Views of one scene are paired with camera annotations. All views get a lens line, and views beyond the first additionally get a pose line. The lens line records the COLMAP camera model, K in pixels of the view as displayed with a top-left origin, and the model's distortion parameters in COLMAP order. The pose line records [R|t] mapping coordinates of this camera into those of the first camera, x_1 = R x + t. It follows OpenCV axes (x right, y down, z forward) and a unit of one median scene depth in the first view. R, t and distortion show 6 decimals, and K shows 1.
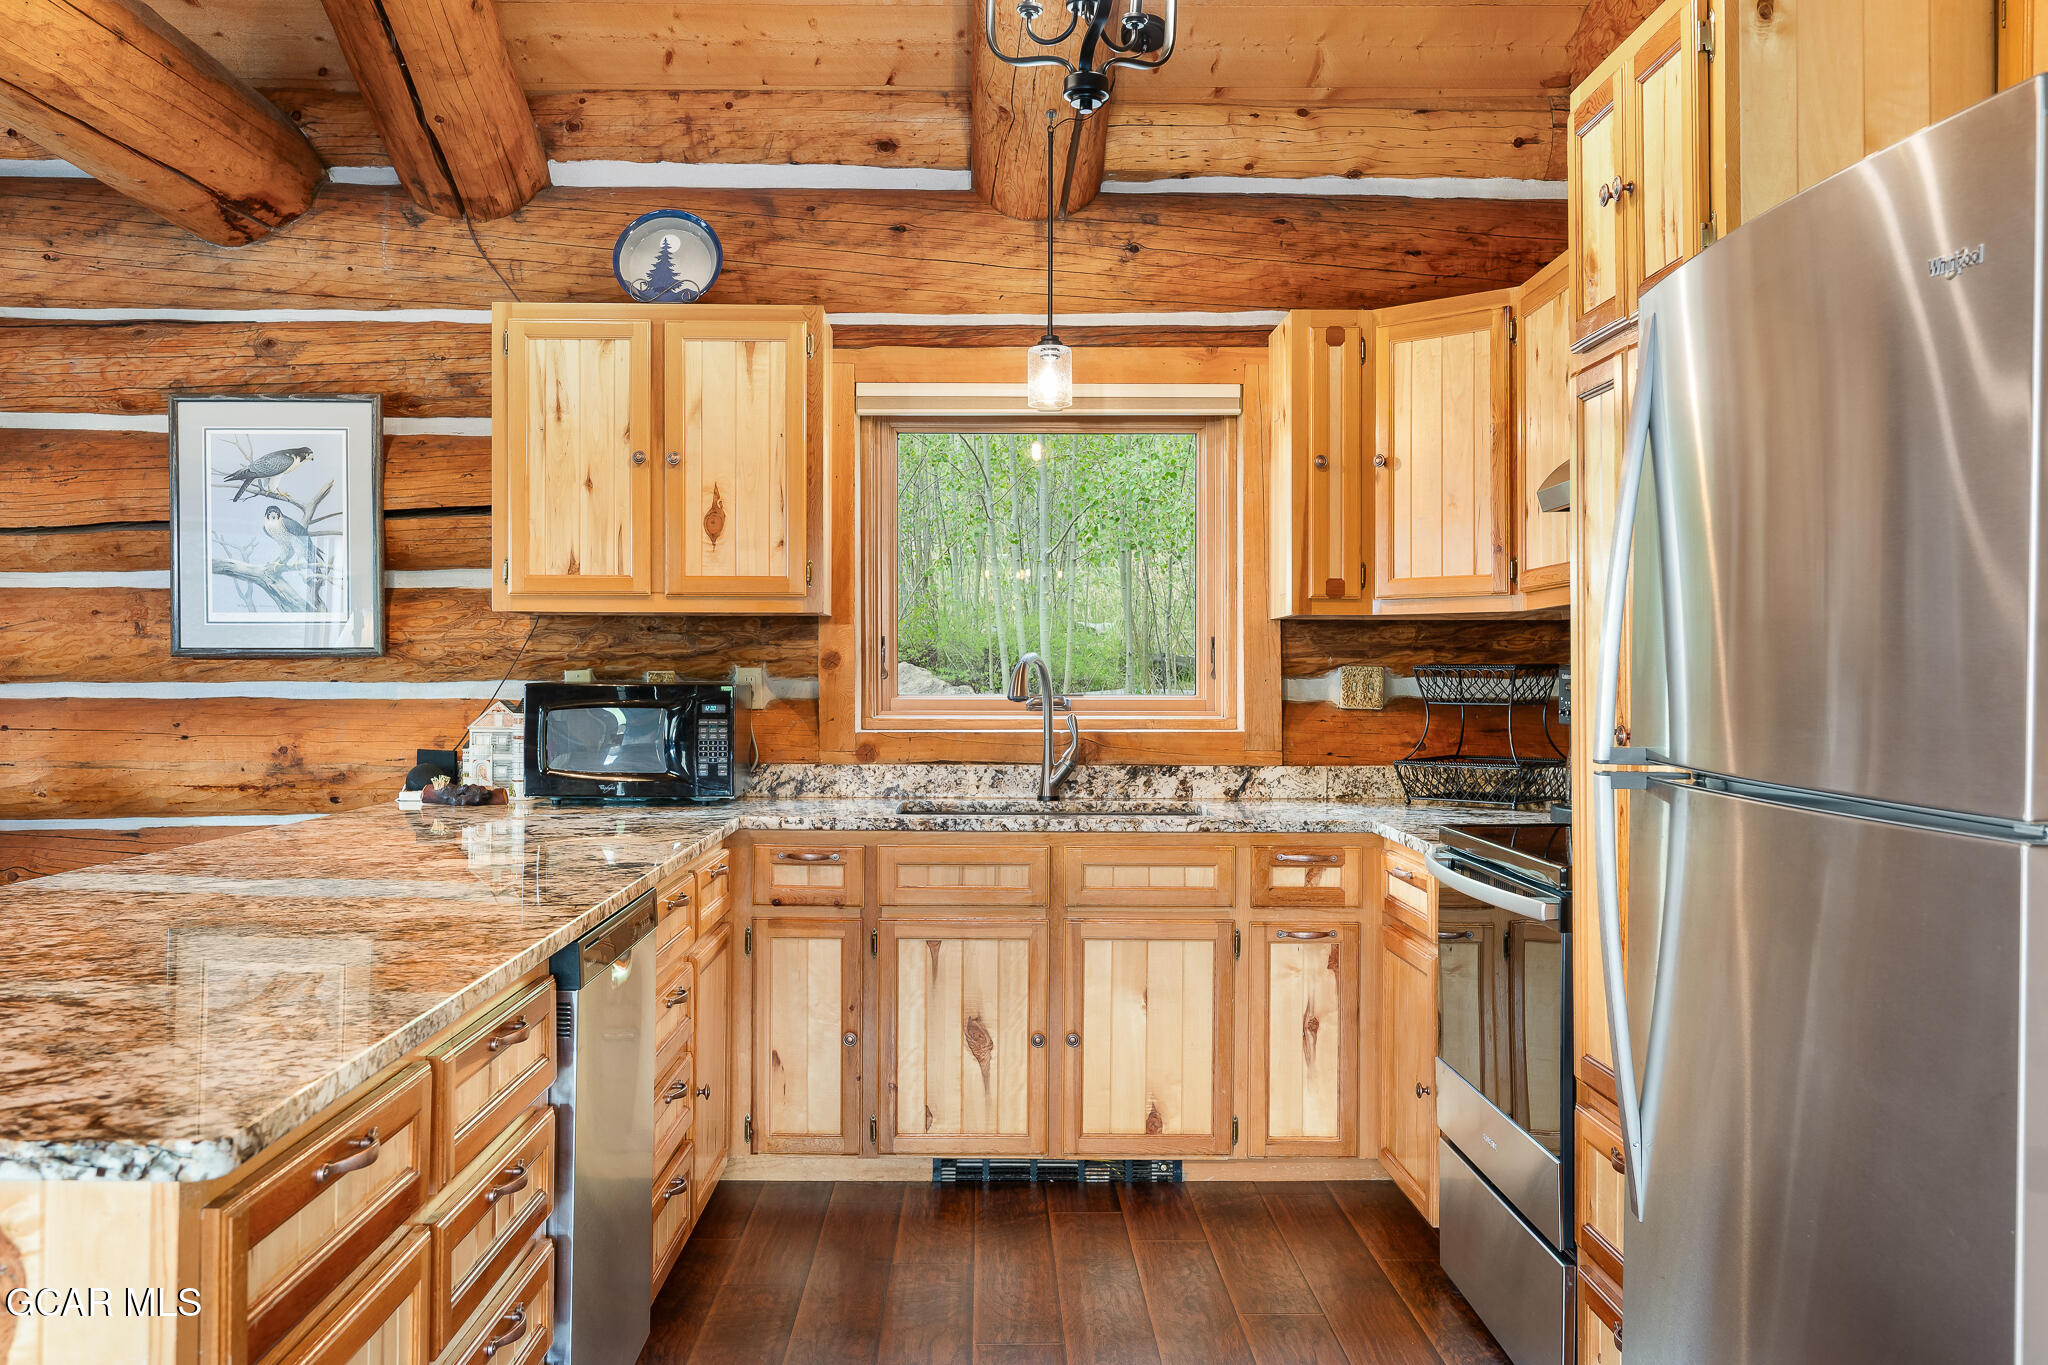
lens RADIAL K [[1756.9, 0, 1024.0], [0, 1756.9, 682.5], [0, 0, 1]] dist [-0.000534, -0.004882]
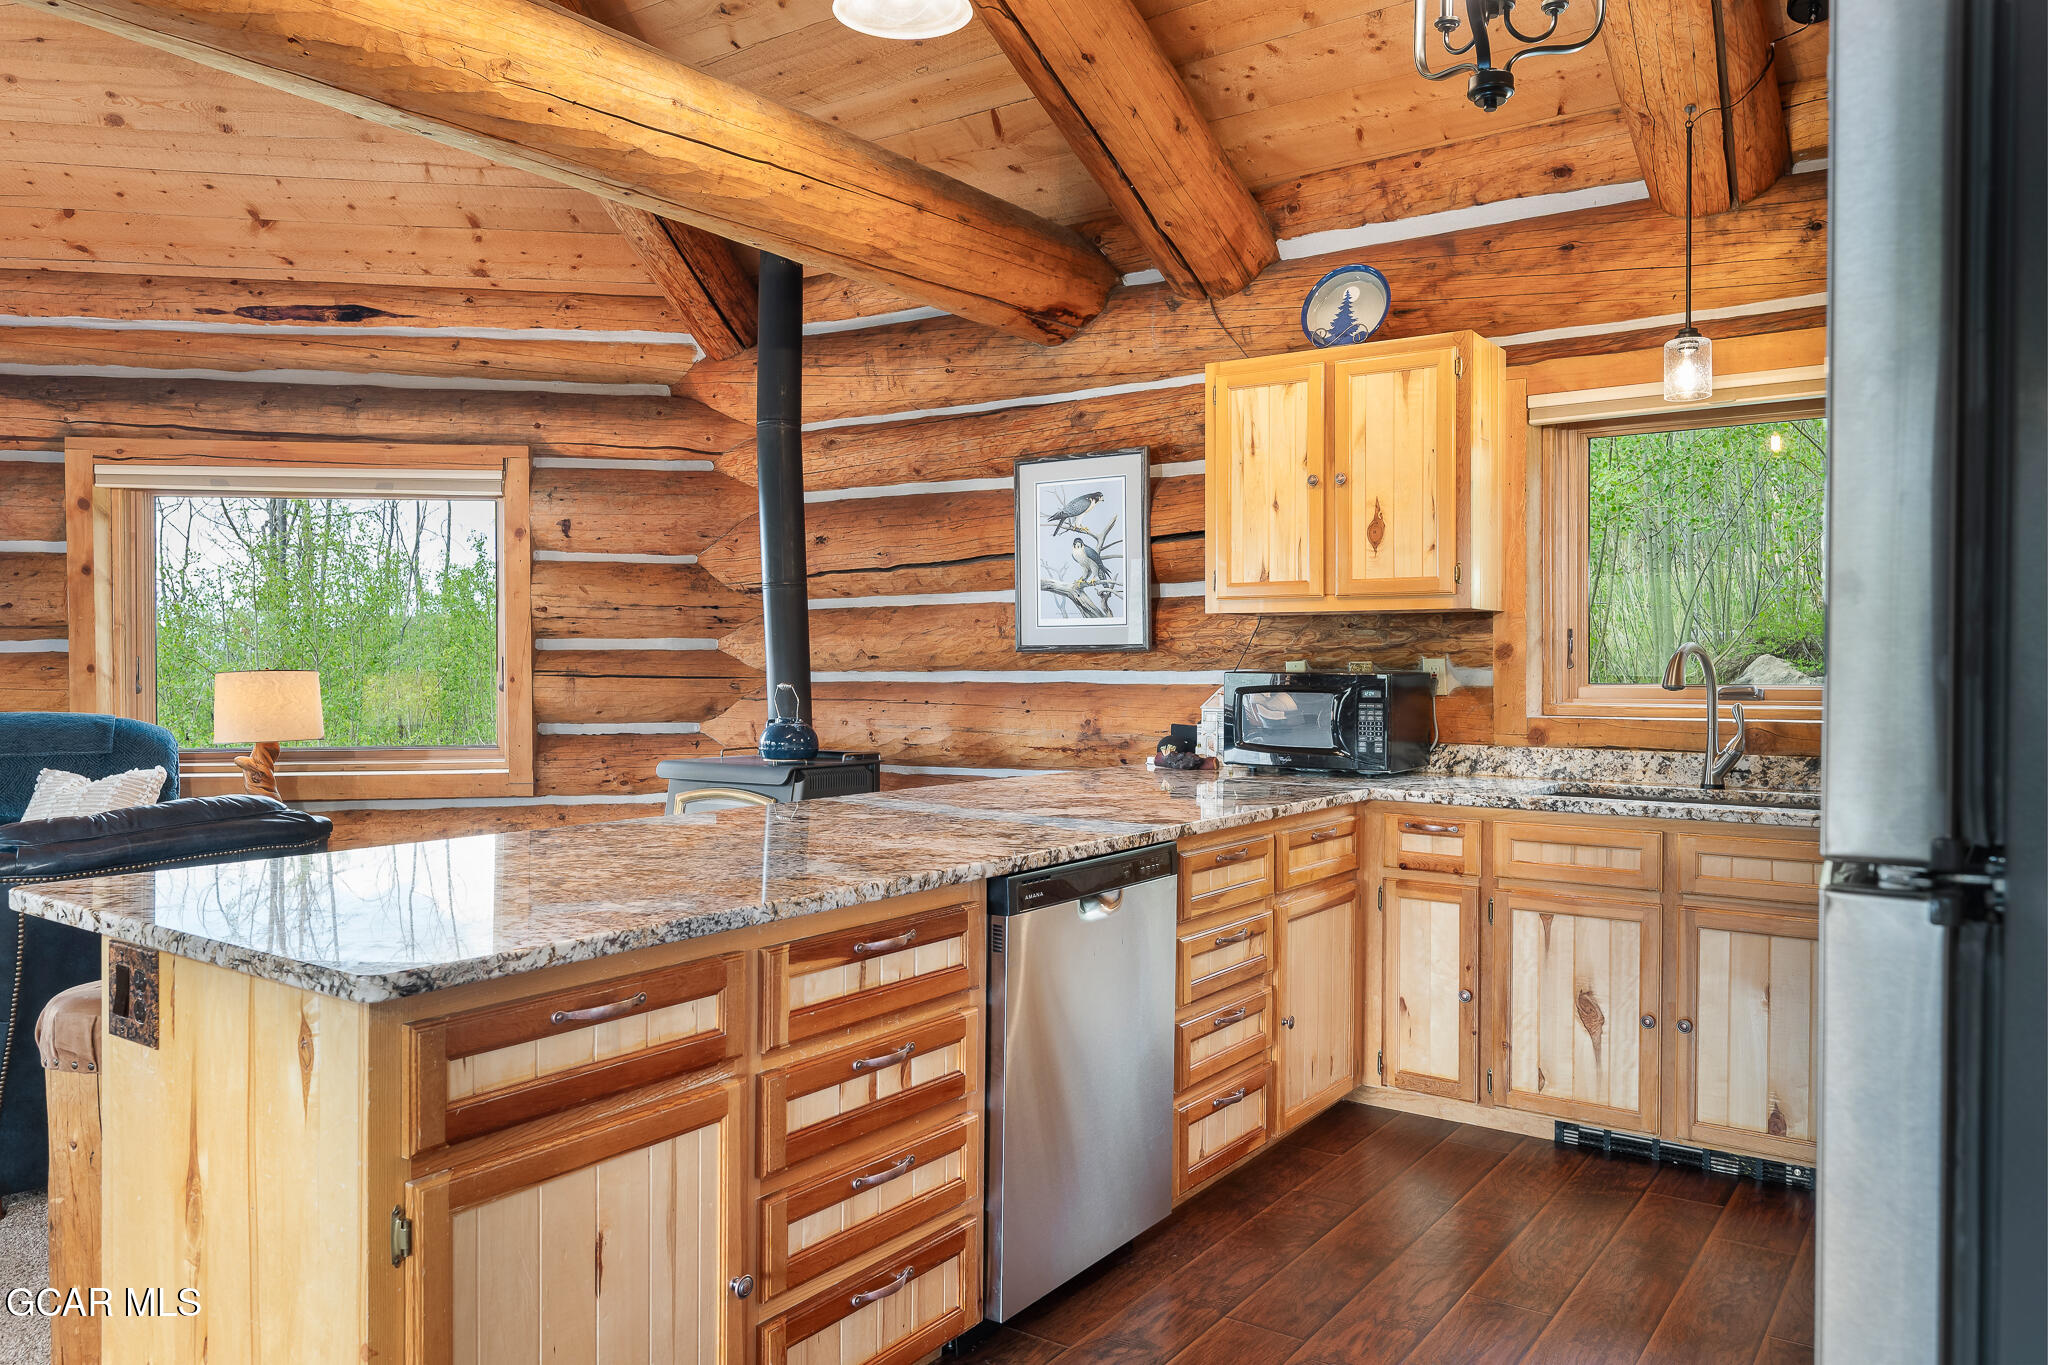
lens RADIAL K [[1448.7, 0, 1029.3], [0, 1448.7, 680.4], [0, 0, 1]] dist [-0.004417, -0.000167]
pose [[0.805788, 0.004785, -0.592185, 0.187714], [-0.002286, 0.999985, 0.004968, 0.001684], [0.592200, -0.002649, 0.805787, 0.095476]]
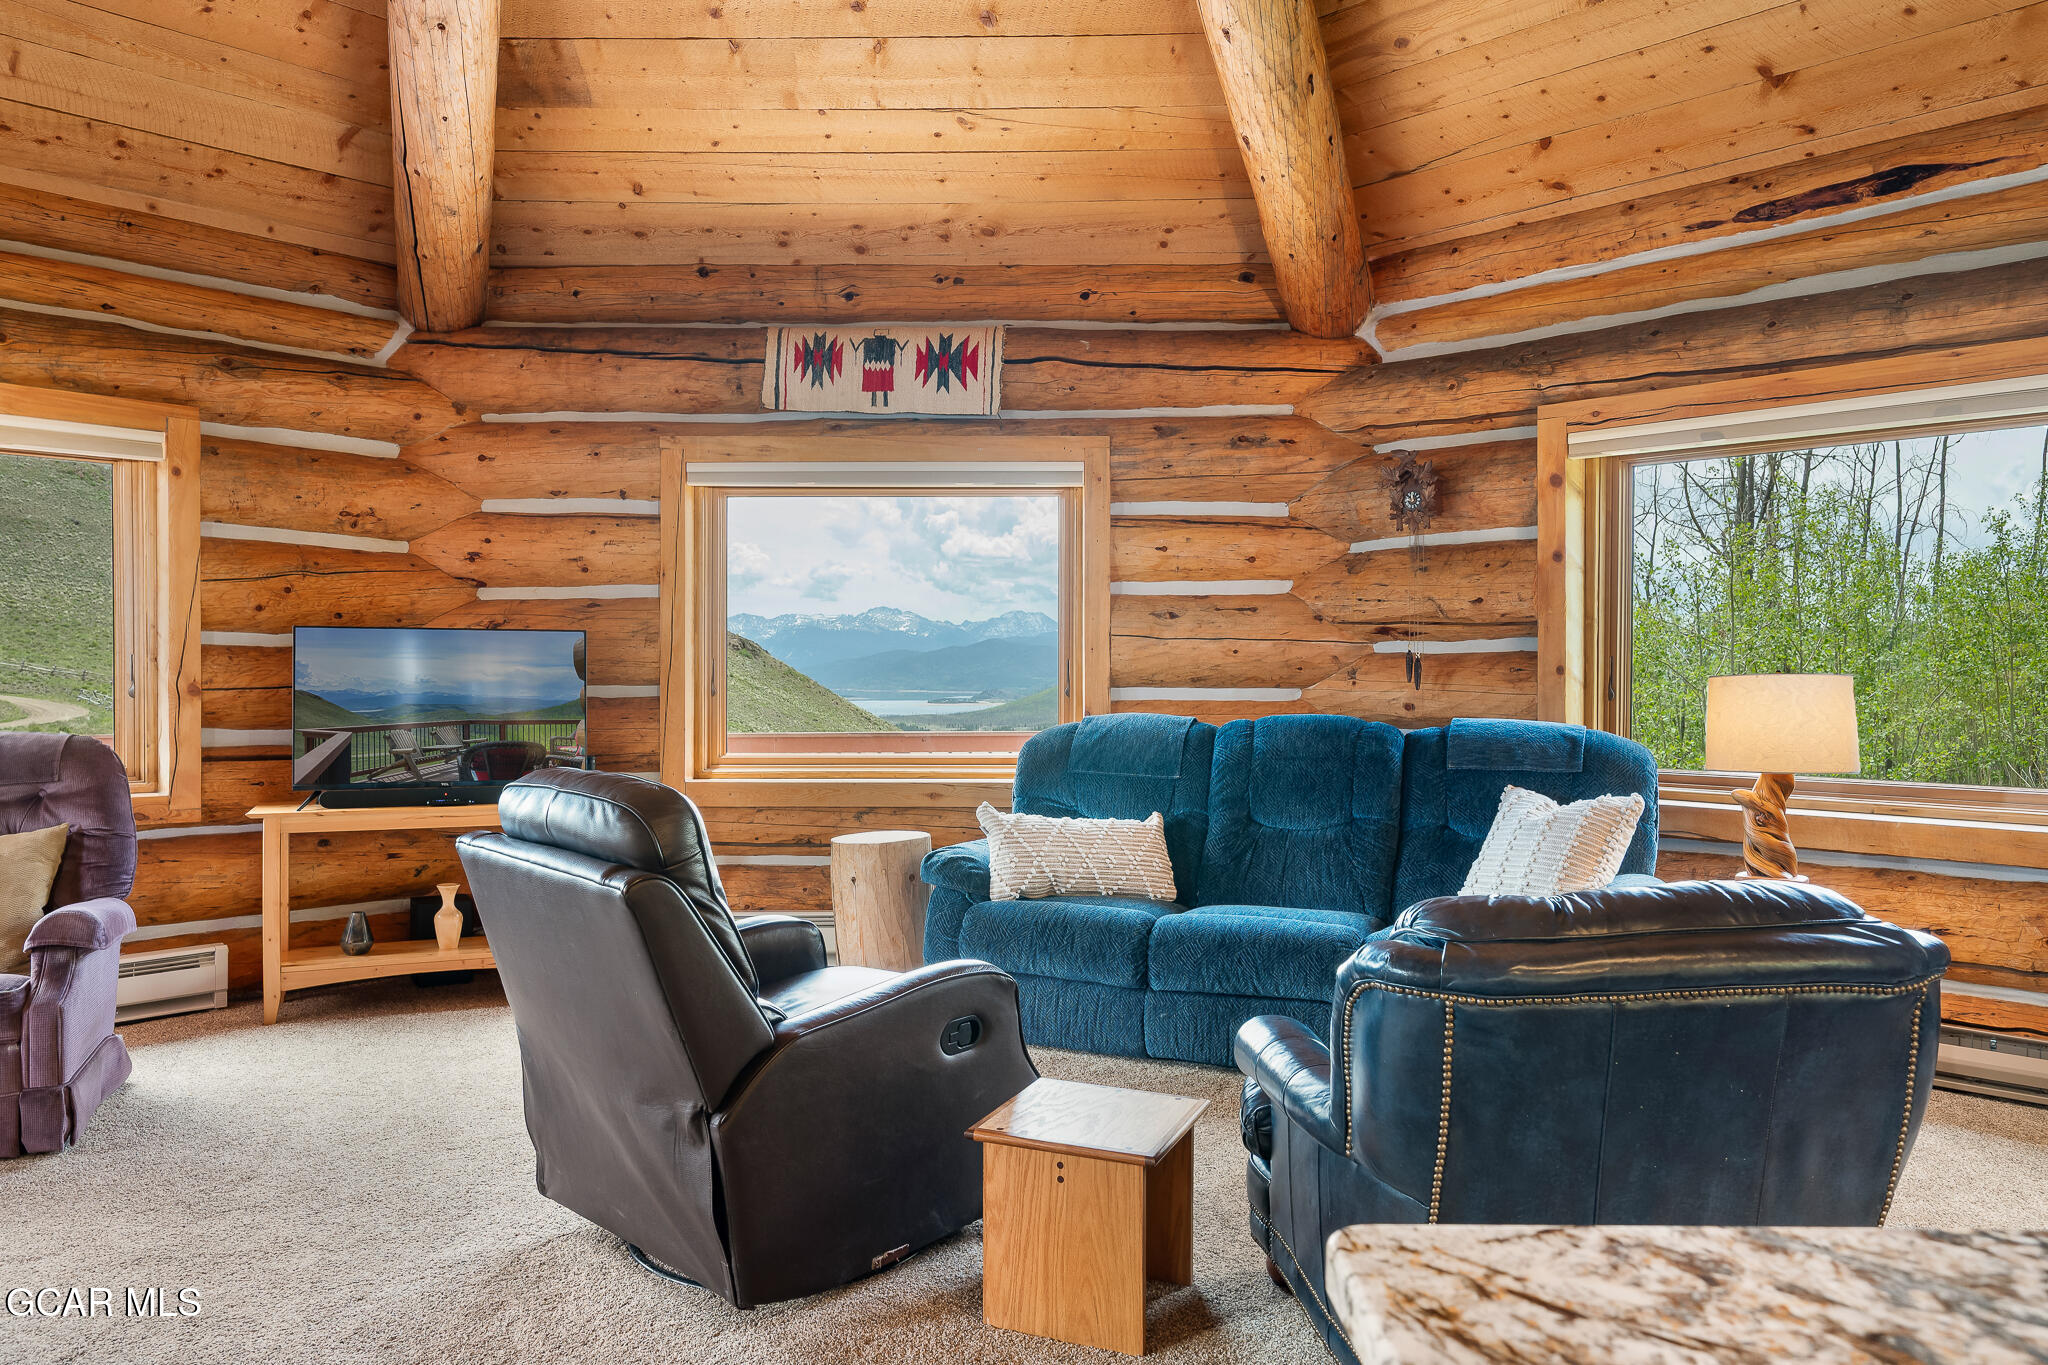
lens RADIAL K [[1374.6, 0, 995.3], [0, 1374.6, 679.5], [0, 0, 1]] dist [-0.003804, 0.001457]
pose [[-0.031132, 0.007764, -0.999485, -0.158491], [-0.012765, 0.999885, 0.008165, 0.003128], [0.999434, 0.013013, -0.031029, 0.228760]]
